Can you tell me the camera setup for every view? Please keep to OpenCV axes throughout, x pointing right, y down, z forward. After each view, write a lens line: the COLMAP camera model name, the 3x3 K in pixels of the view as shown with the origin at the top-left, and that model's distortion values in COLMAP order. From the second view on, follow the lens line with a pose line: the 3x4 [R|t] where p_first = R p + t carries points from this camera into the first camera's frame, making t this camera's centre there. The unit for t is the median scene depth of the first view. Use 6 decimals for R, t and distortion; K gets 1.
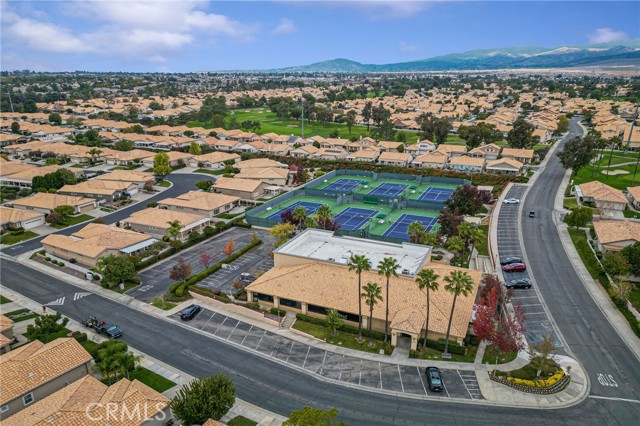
lens RADIAL K [[455.2, 0, 320.0], [0, 455.2, 213.0], [0, 0, 1]] dist [0.064083, -0.067506]
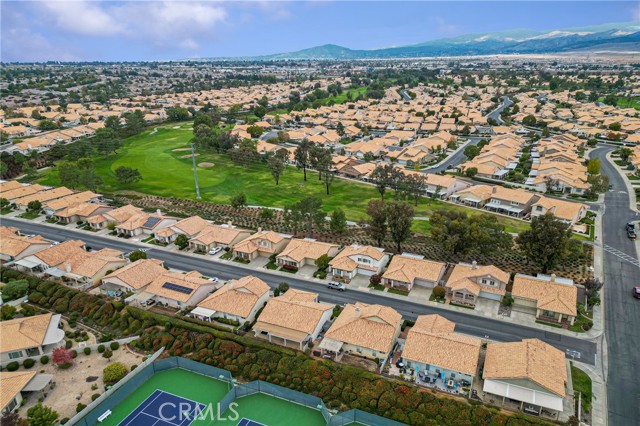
lens RADIAL K [[455.2, 0, 320.0], [0, 455.2, 213.0], [0, 0, 1]] dist [0.064083, -0.067506]
pose [[0.999807, -0.012366, 0.015252, 0.040536], [0.011925, 0.999517, 0.028695, -0.052678], [-0.015600, -0.028508, 0.999472, 0.113829]]
